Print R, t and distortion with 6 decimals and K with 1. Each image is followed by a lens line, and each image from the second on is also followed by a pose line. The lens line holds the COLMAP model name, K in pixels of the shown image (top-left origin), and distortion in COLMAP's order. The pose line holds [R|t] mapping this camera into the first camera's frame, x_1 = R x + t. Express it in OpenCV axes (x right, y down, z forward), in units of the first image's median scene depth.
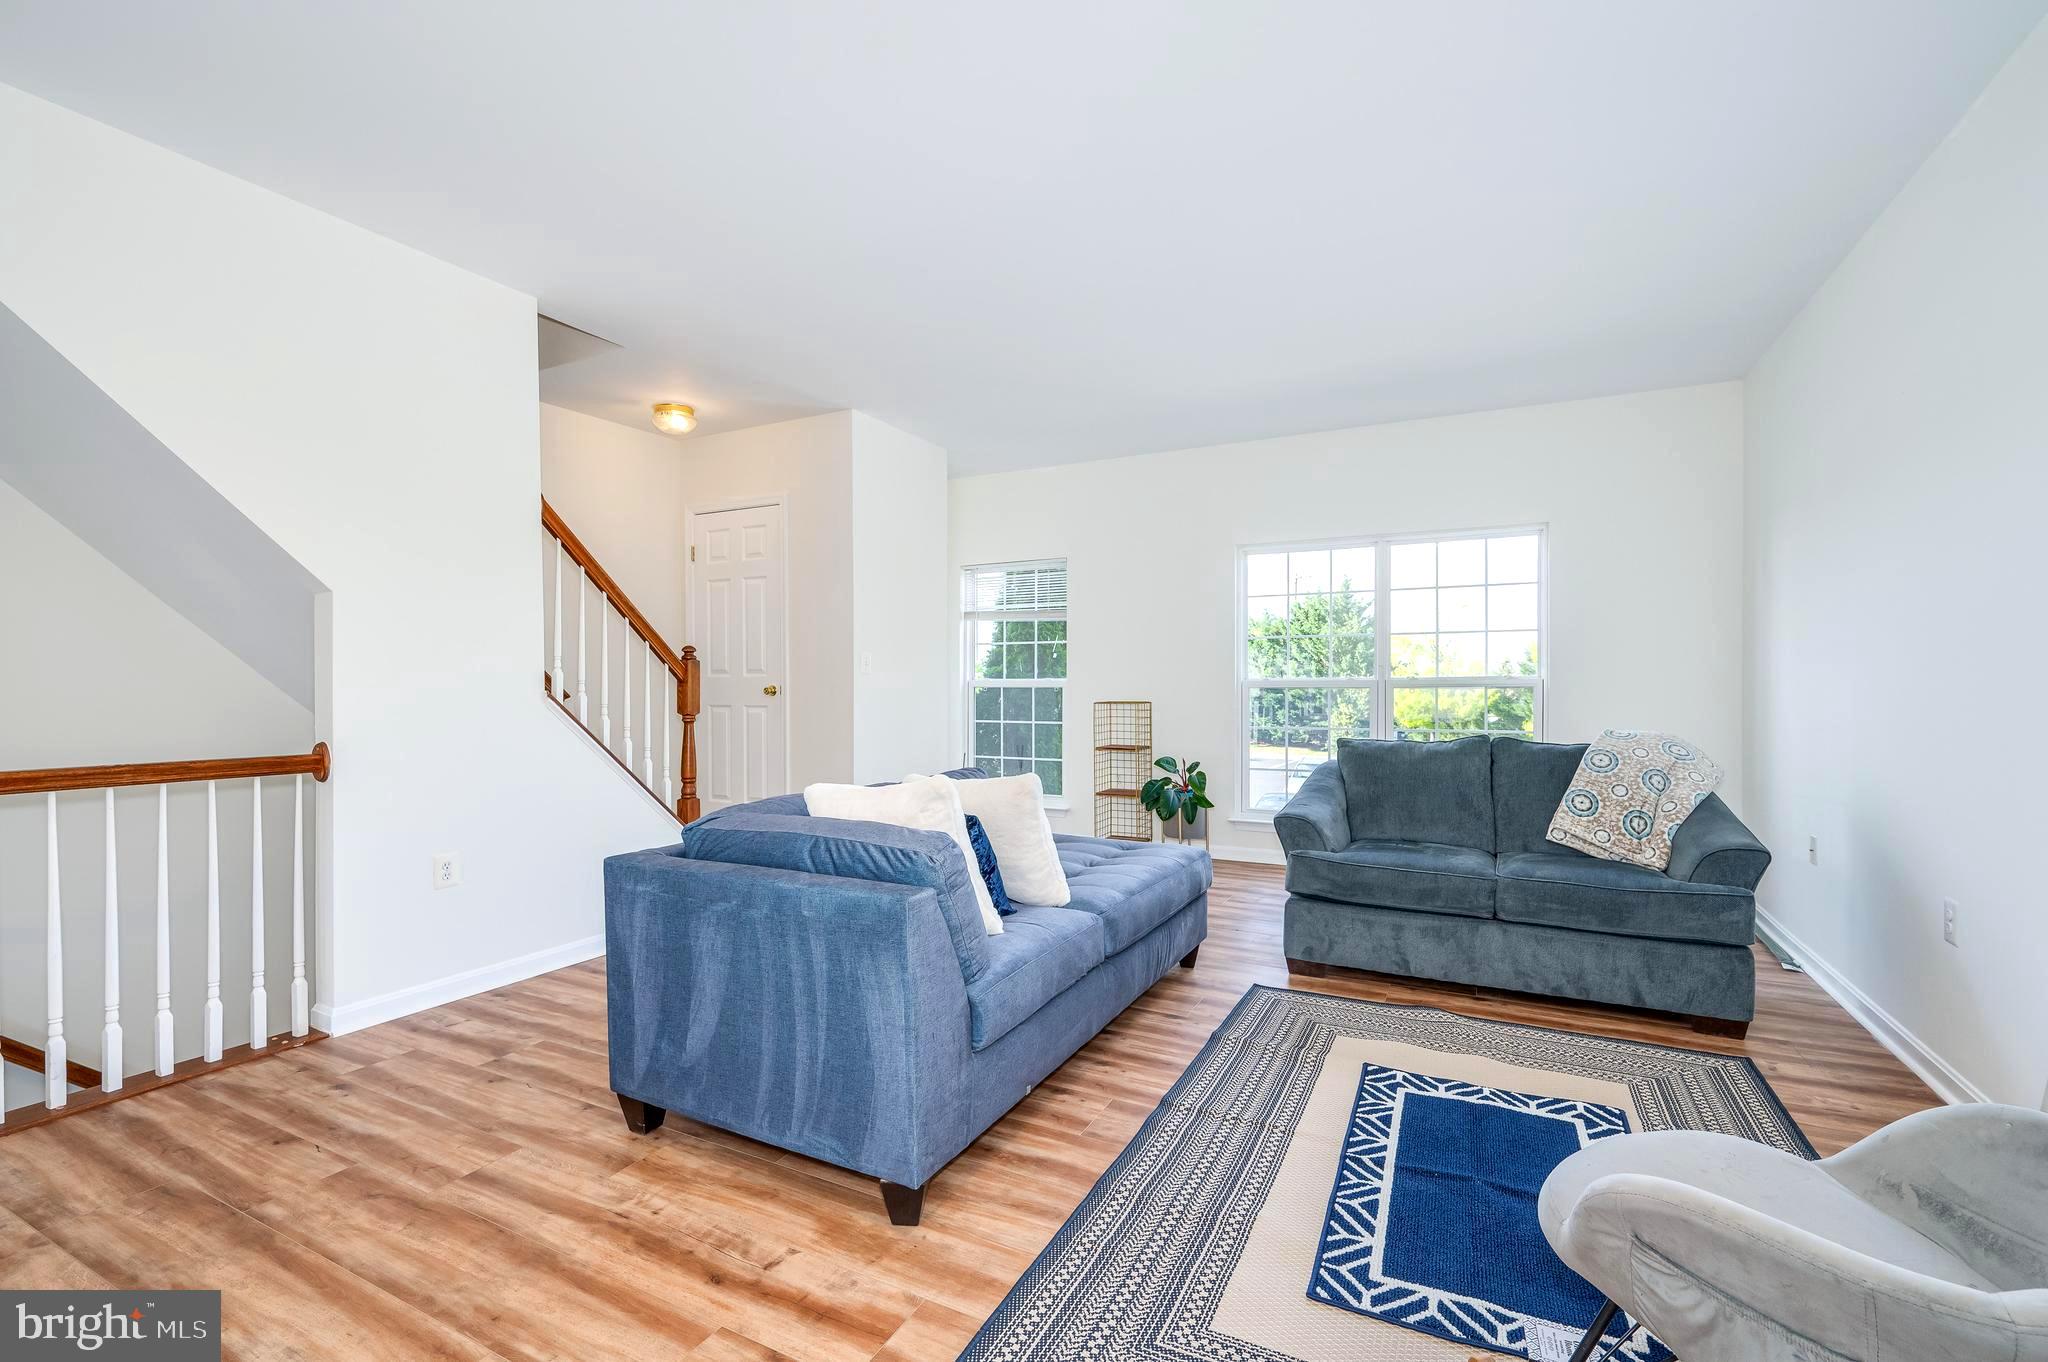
lens RADIAL K [[887.9, 0, 1029.1], [0, 887.9, 693.9], [0, 0, 1]] dist [-0.000938, 0.000015]
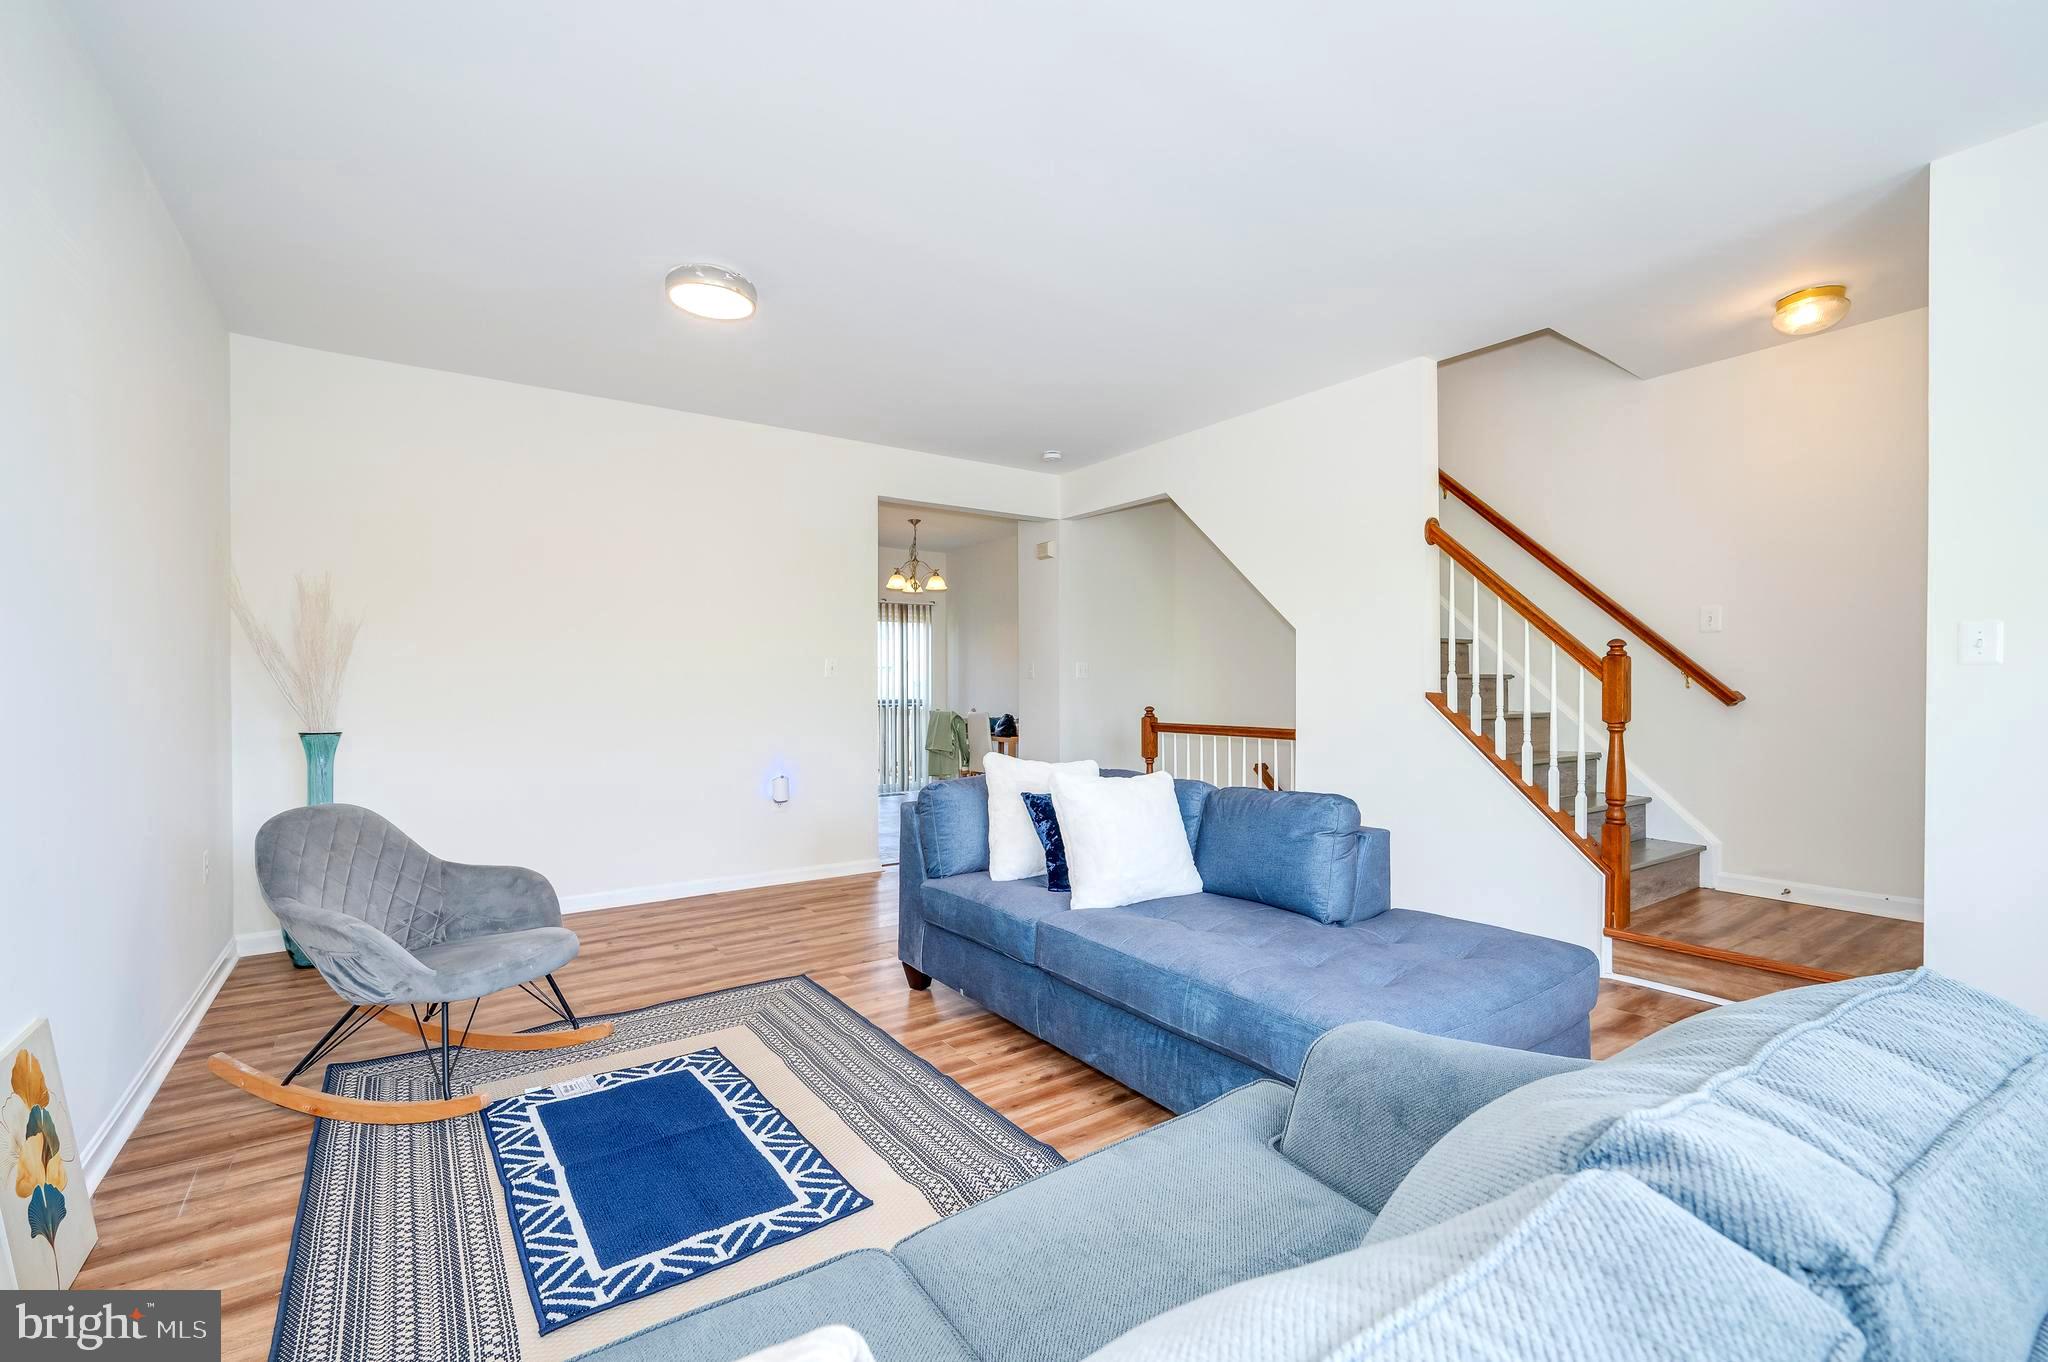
lens RADIAL K [[887.9, 0, 1029.1], [0, 887.9, 693.9], [0, 0, 1]] dist [-0.000938, 0.000015]
pose [[-0.459725, 0.008776, -0.888018, 0.965819], [-0.003272, 0.999928, 0.011576, -0.017080], [0.888055, 0.008228, -0.459663, 1.444245]]
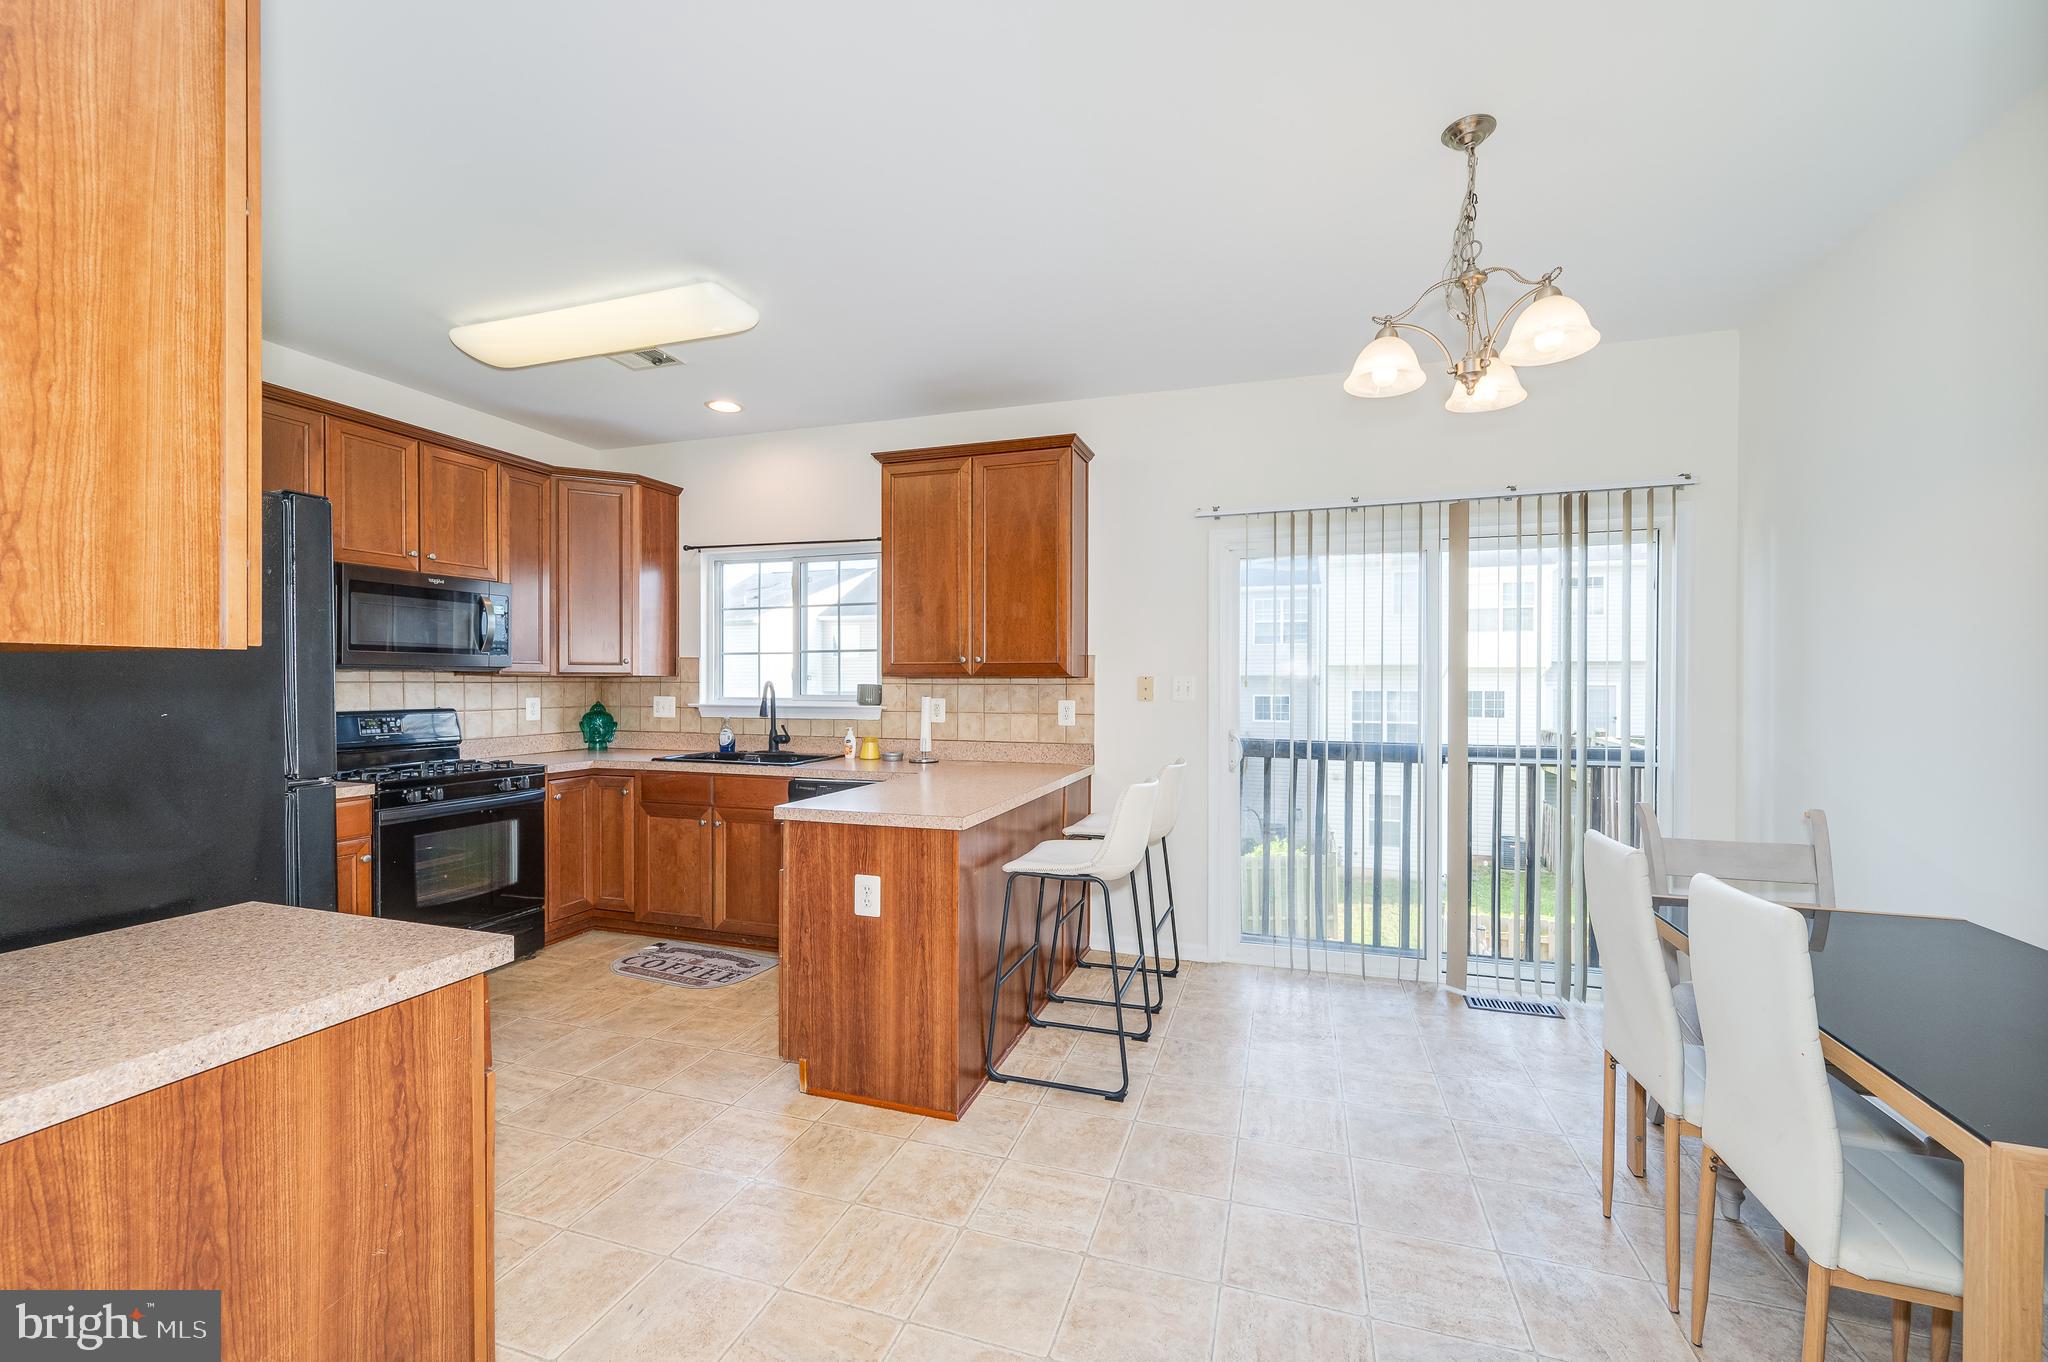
lens RADIAL K [[811.9, 0, 1028.9], [0, 811.9, 688.5], [0, 0, 1]] dist [0.000466, 0.000033]
pose [[-0.987264, 0.000437, -0.159092, -1.034855], [-0.001454, 0.999930, 0.011770, -0.062120], [0.159086, 0.011851, -0.987194, 0.380571]]
